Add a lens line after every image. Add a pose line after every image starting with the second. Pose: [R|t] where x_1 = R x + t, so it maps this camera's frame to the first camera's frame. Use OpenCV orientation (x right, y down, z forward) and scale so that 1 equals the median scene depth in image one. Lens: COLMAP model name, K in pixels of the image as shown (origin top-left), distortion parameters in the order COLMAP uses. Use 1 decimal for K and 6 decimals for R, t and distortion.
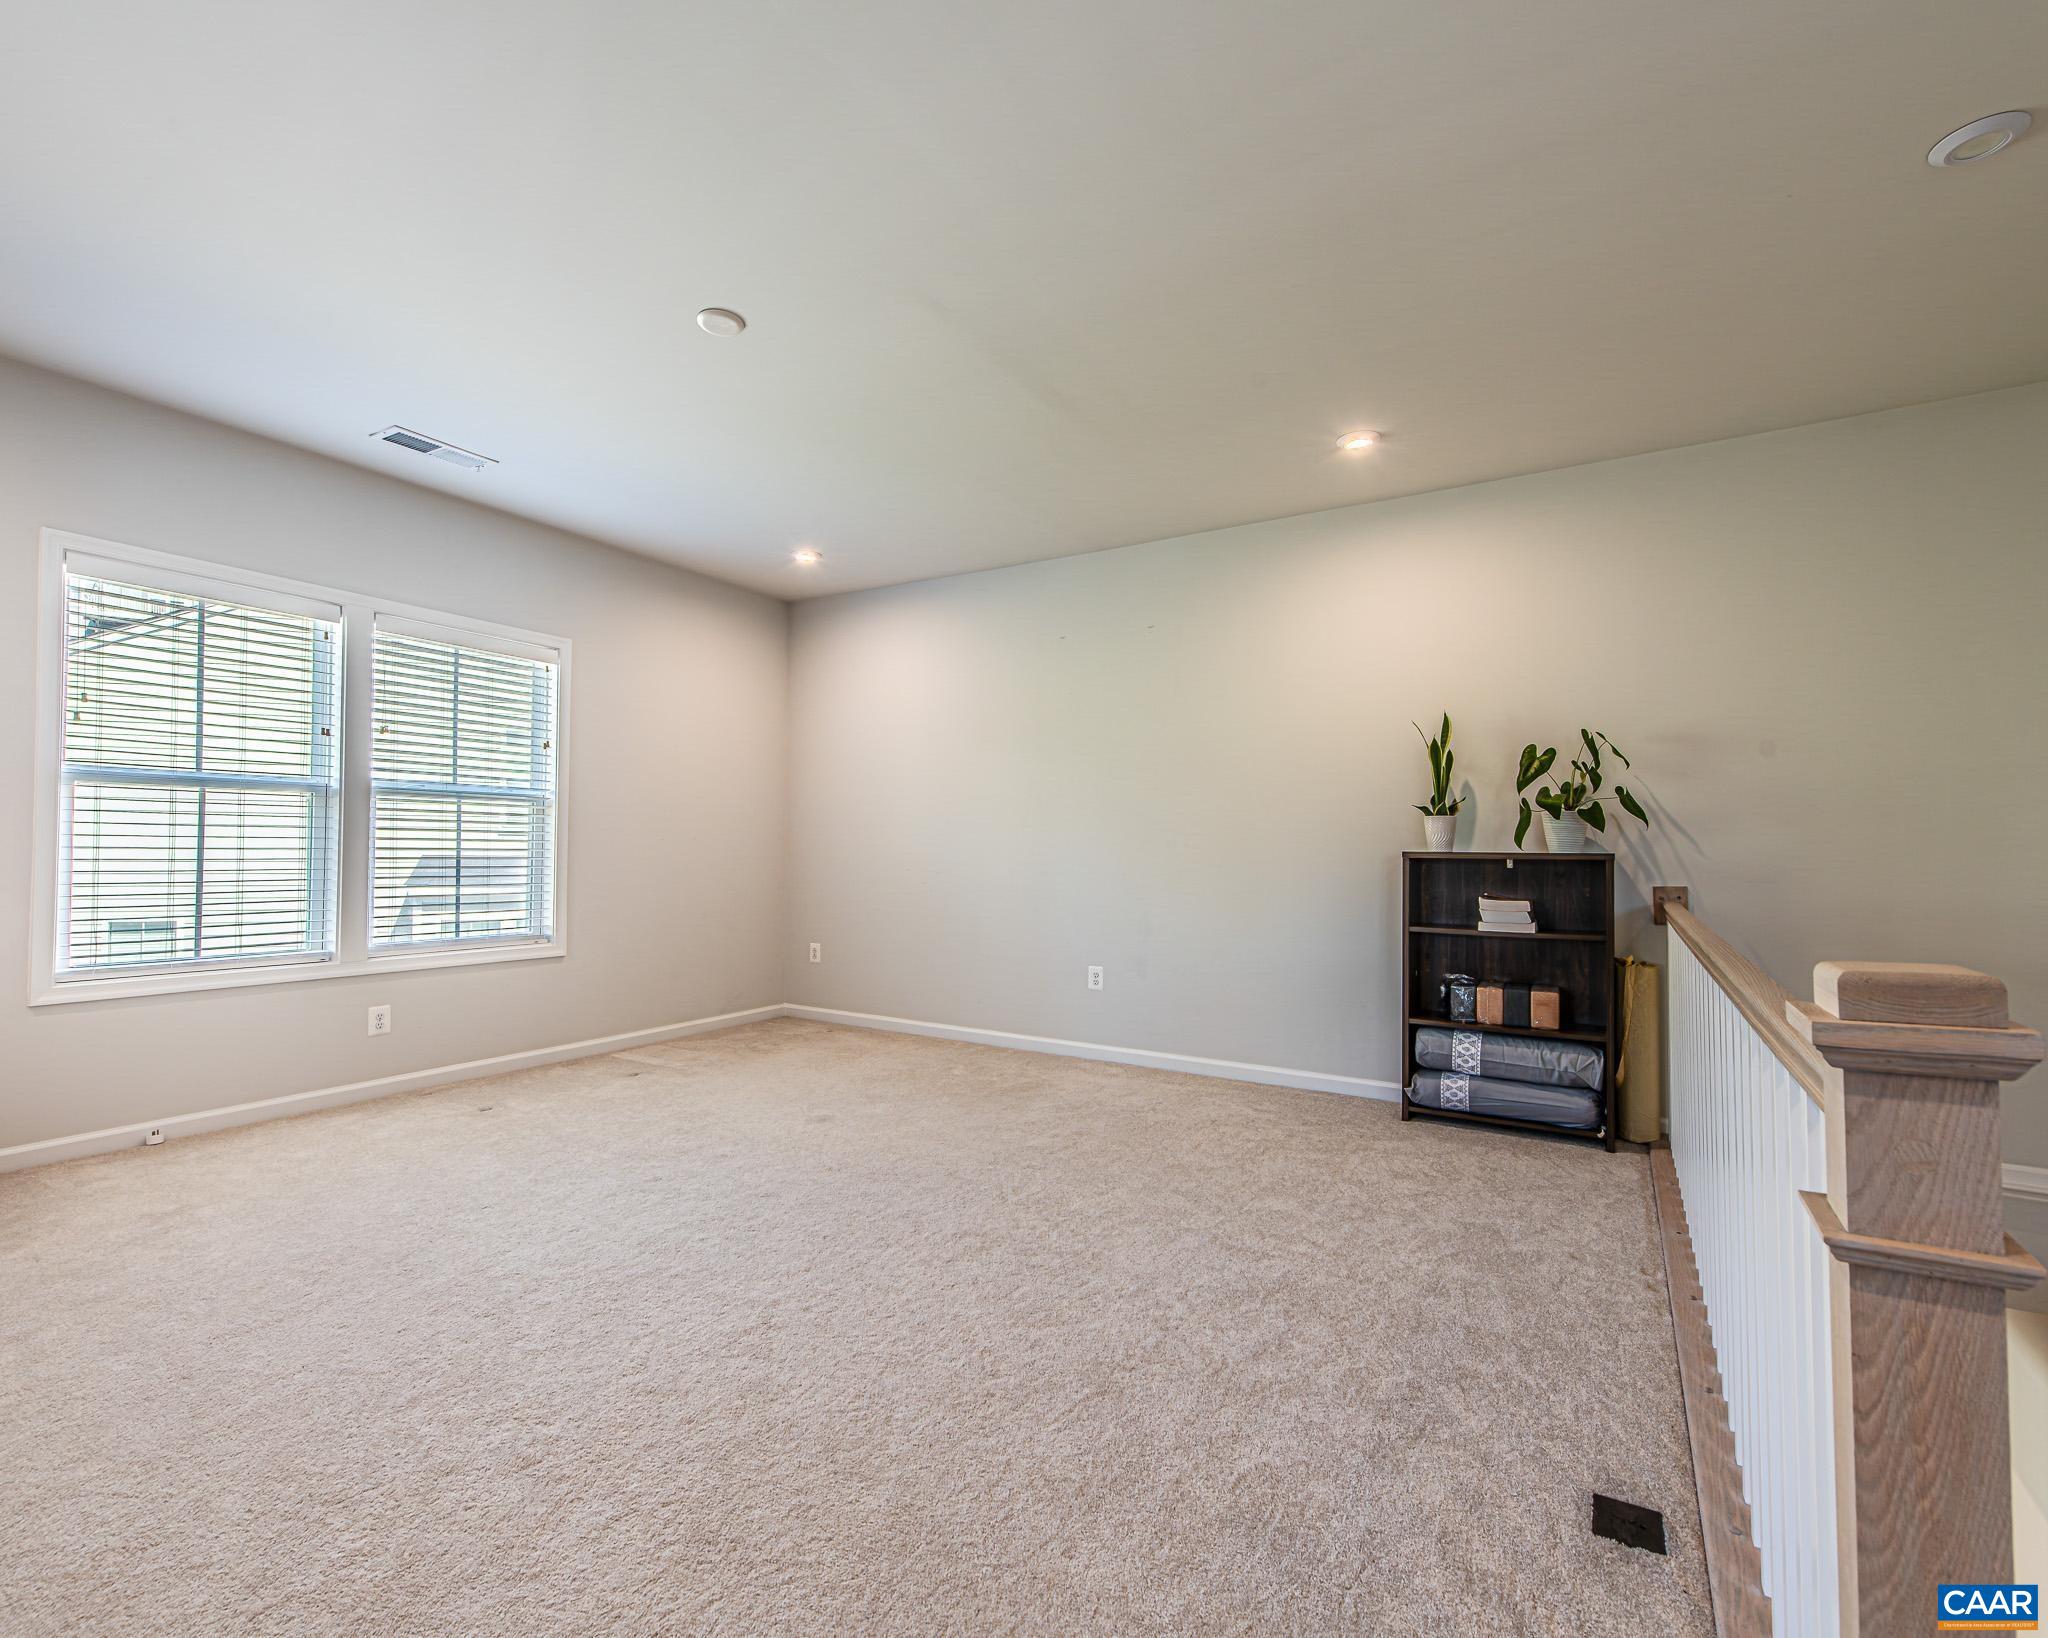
lens RADIAL K [[957.8, 0, 1014.1], [0, 957.8, 832.8], [0, 0, 1]] dist [0.020027, -0.008607]
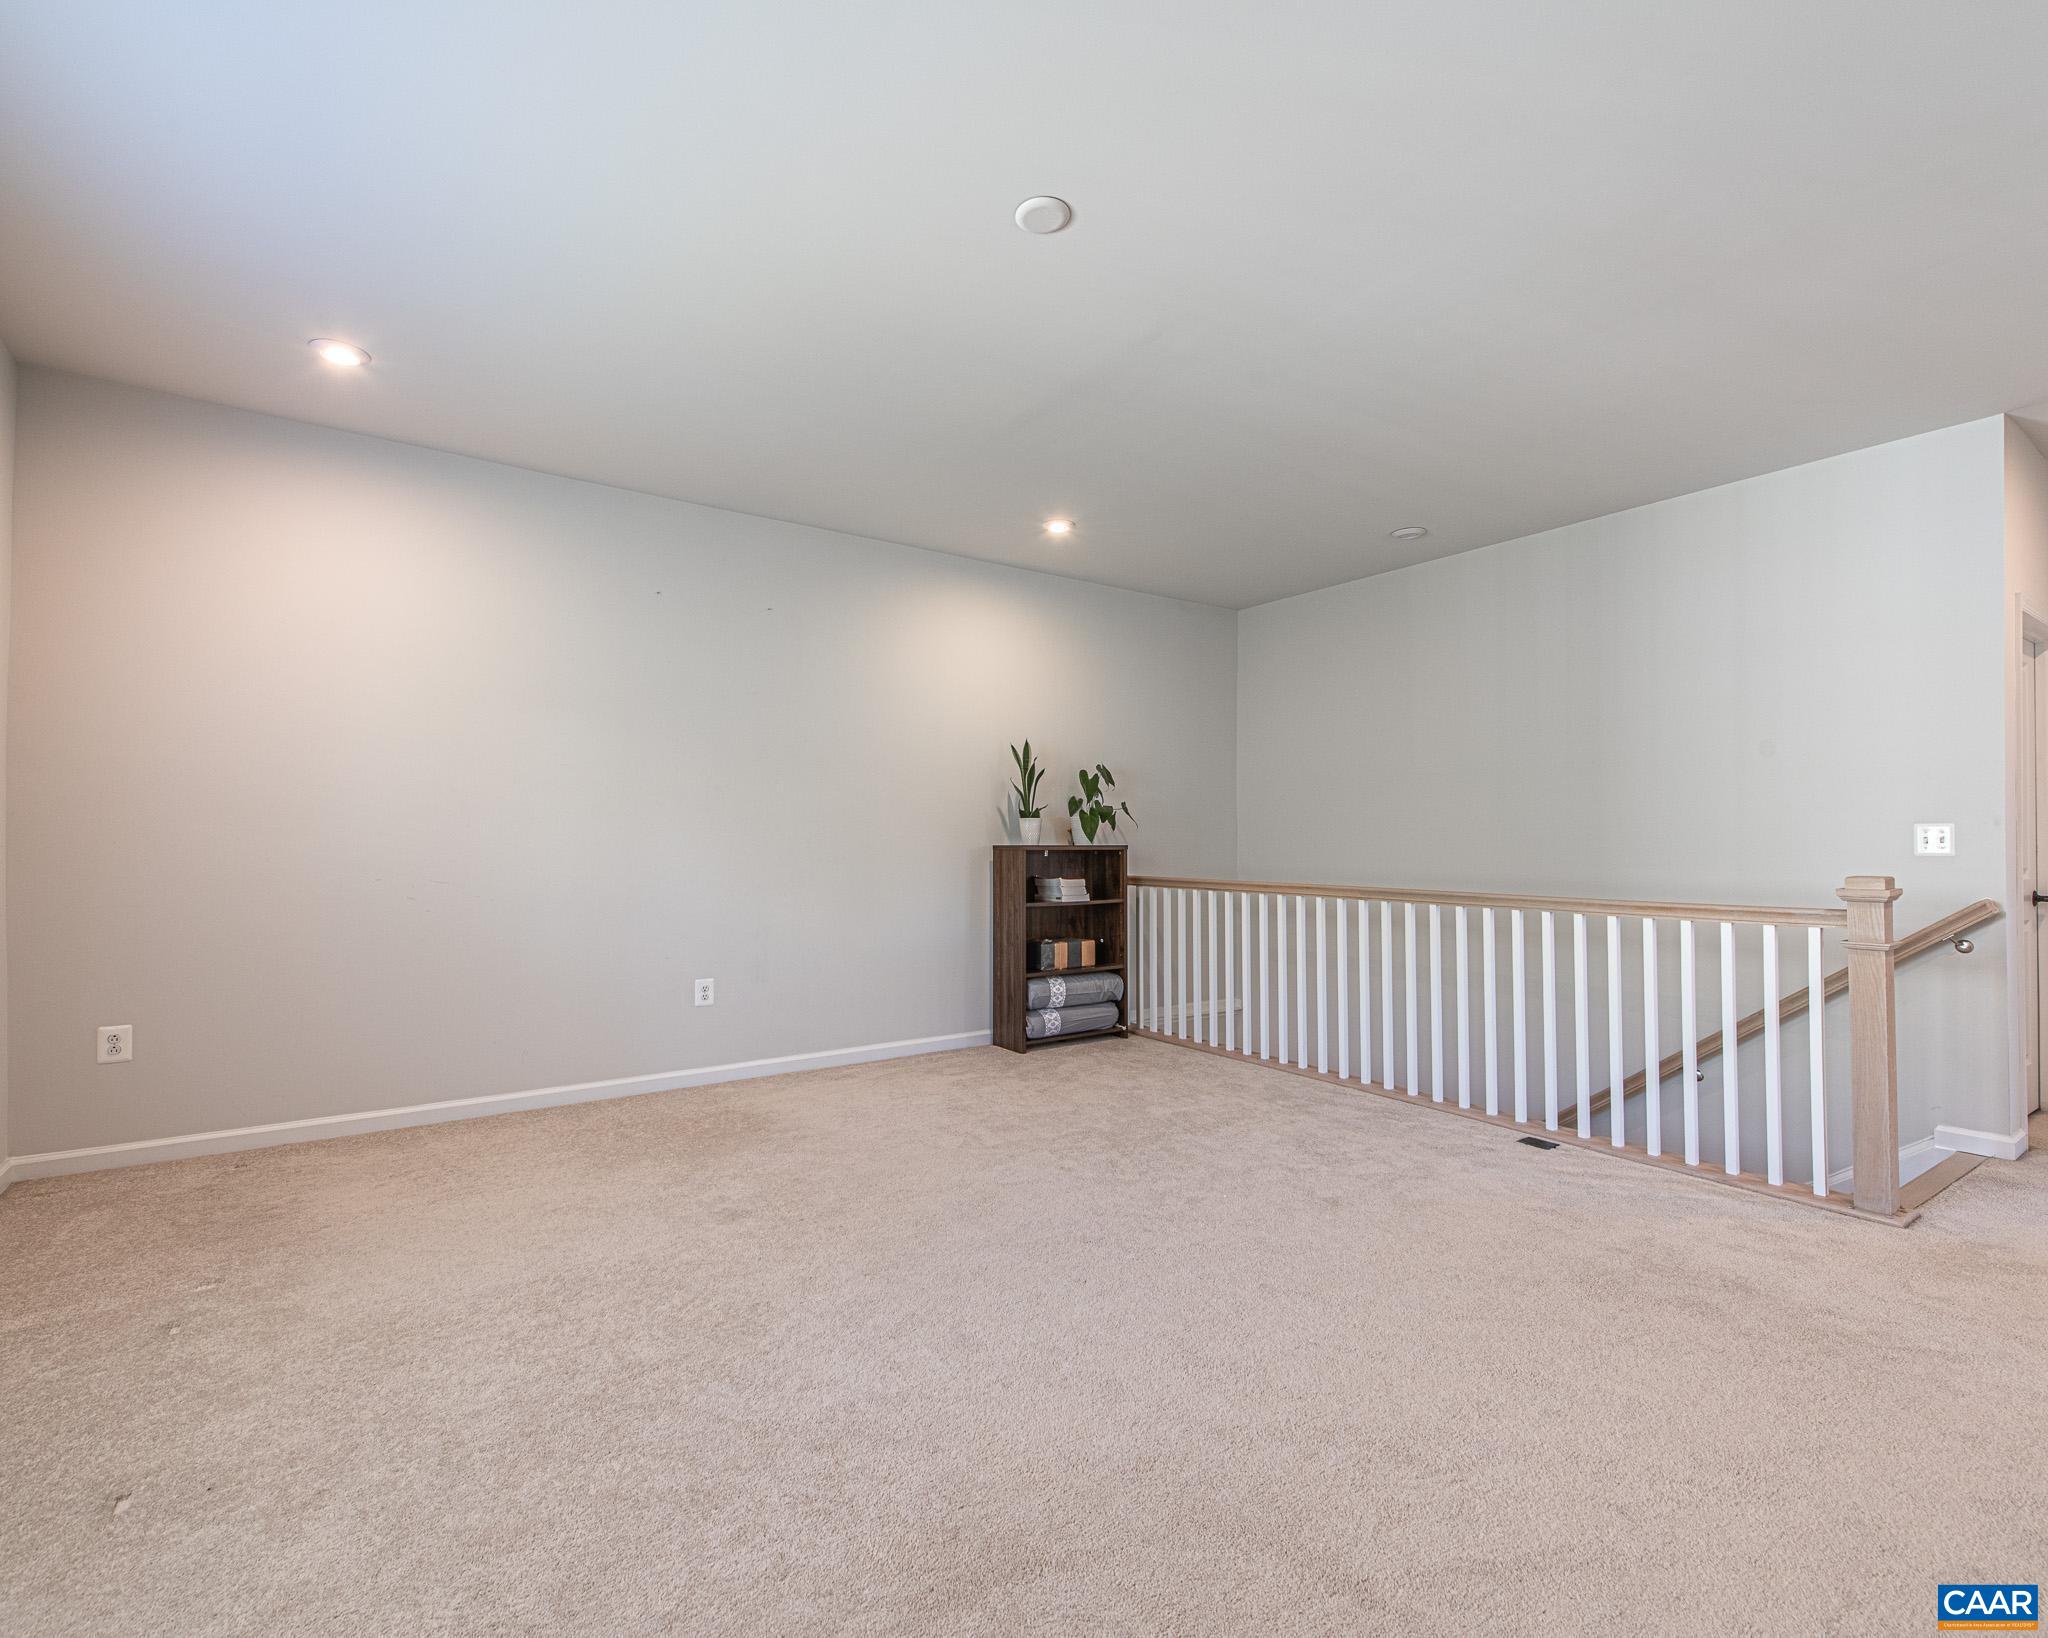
lens RADIAL K [[957.8, 0, 1014.1], [0, 957.8, 832.8], [0, 0, 1]] dist [0.020027, -0.008607]
pose [[0.401517, 0.001860, 0.915850, -0.801229], [-0.012462, 0.999916, 0.003433, -0.001731], [-0.915767, -0.012792, 0.401507, 0.510852]]
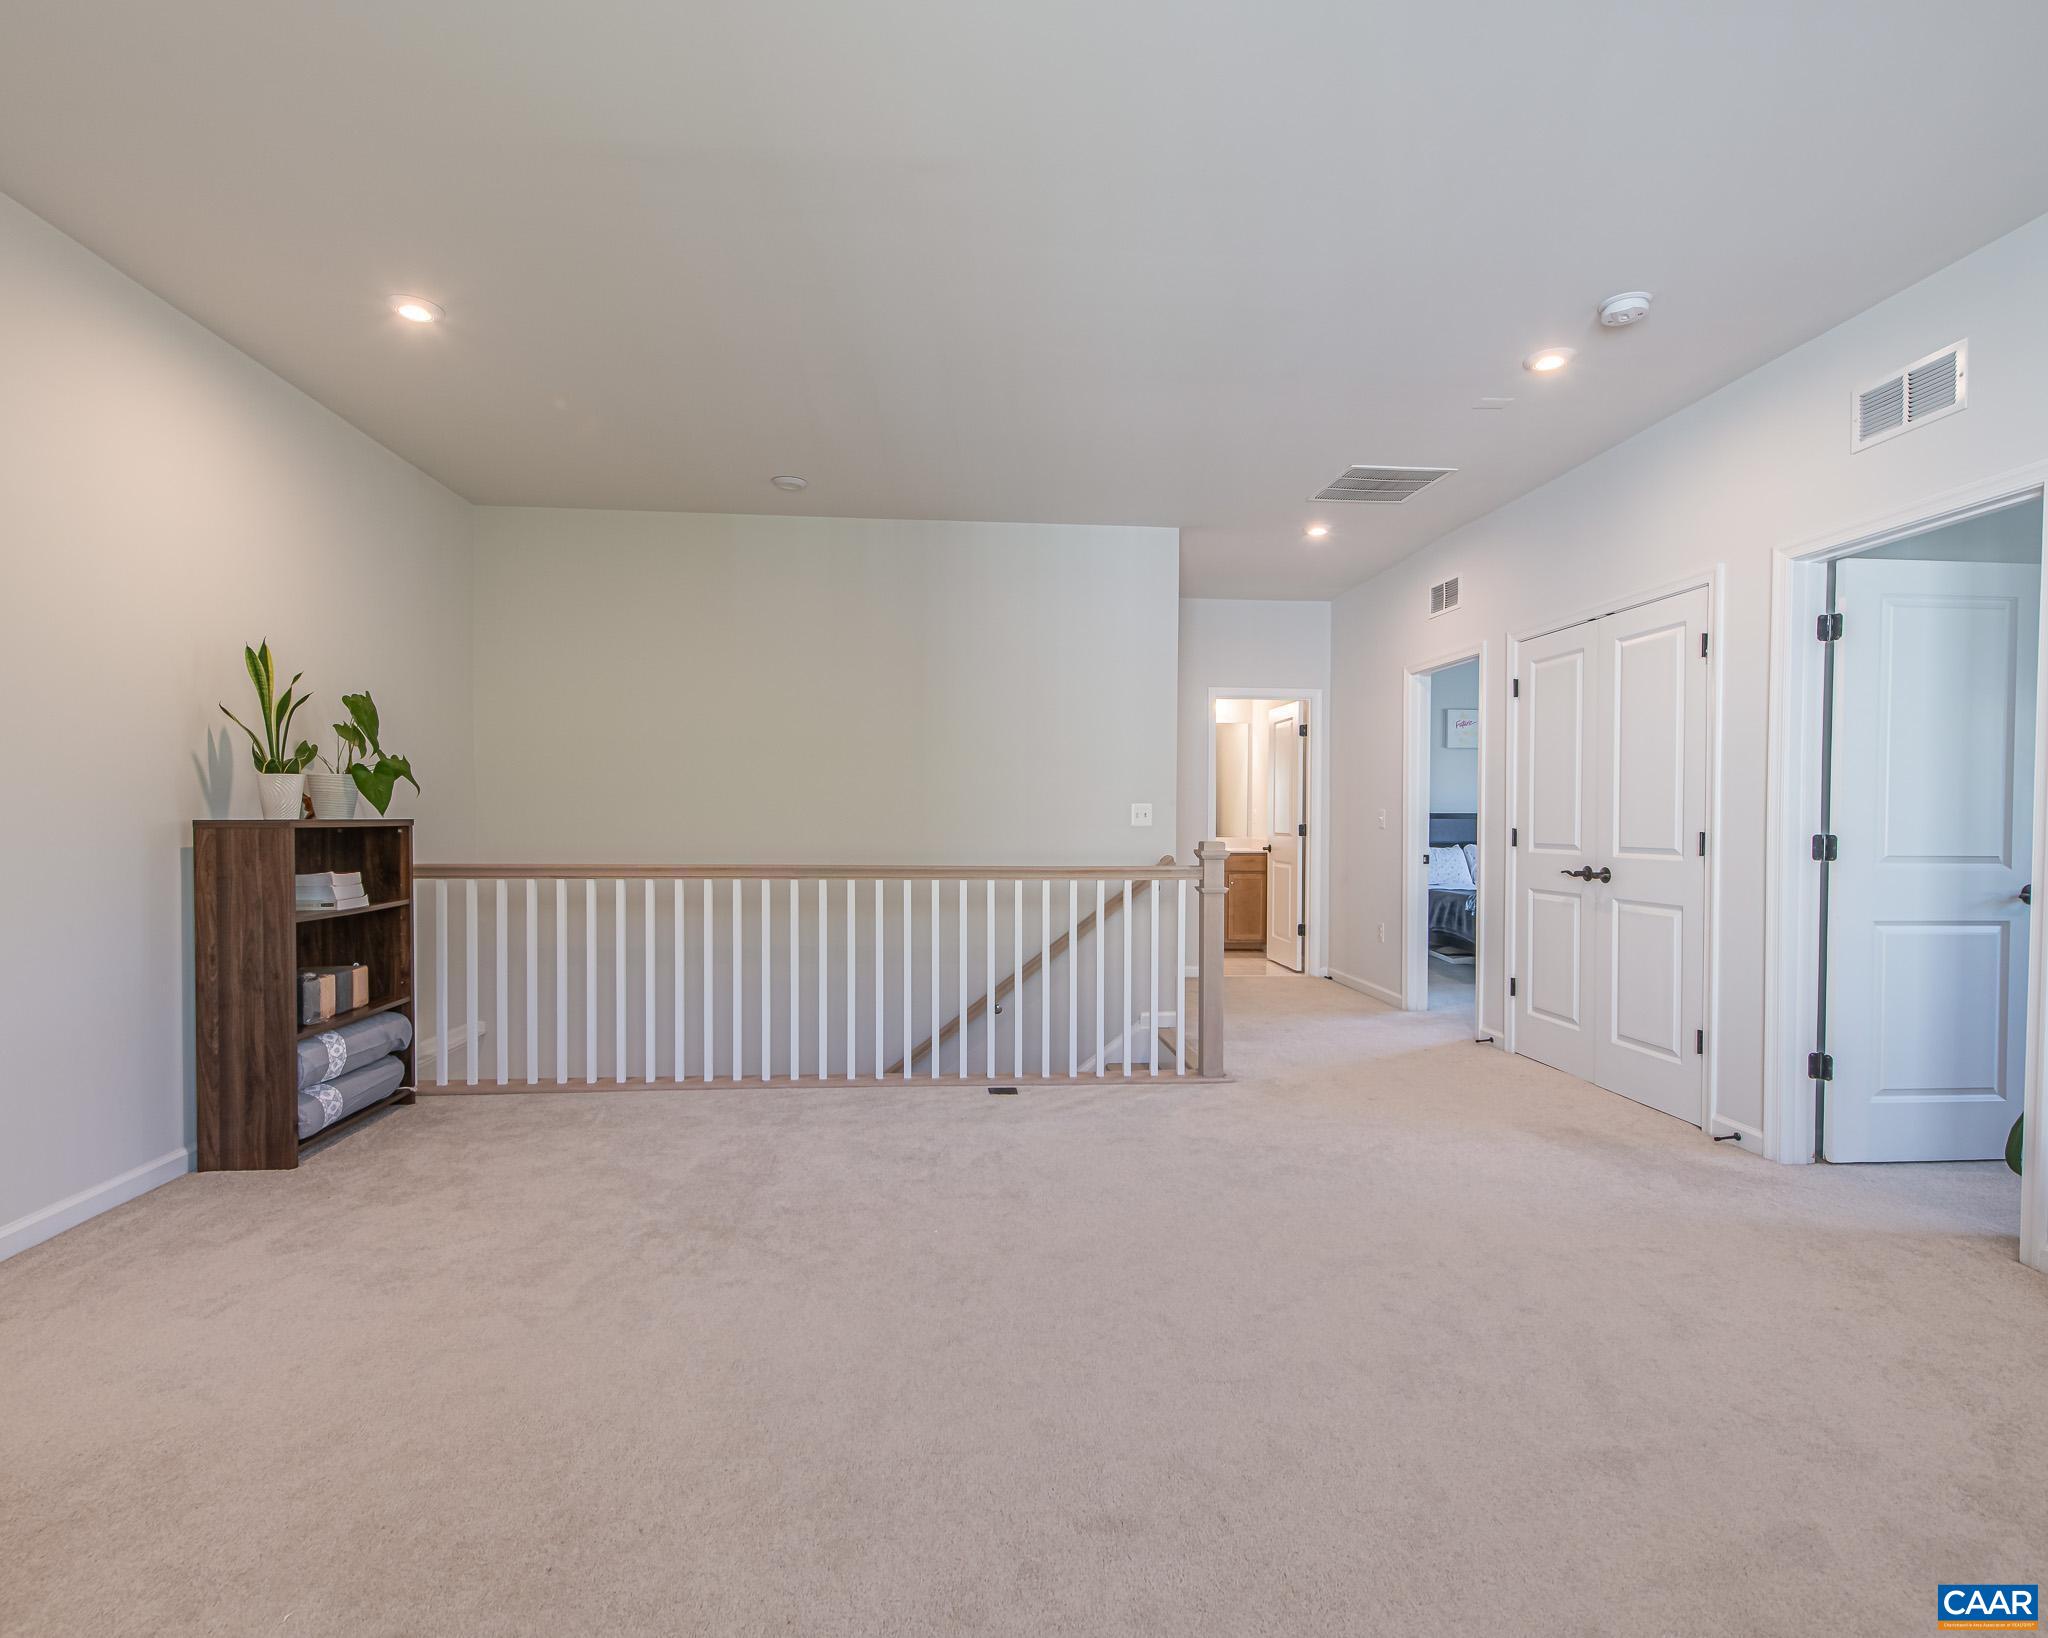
lens RADIAL K [[1000.7, 0, 1013.6], [0, 1000.7, 831.5], [0, 0, 1]] dist [0.016605, -0.011020]
pose [[-0.588006, -0.019186, 0.808629, -0.598131], [-0.018960, 0.999771, 0.009934, 0.010592], [-0.808634, -0.009491, -0.588235, 1.037726]]
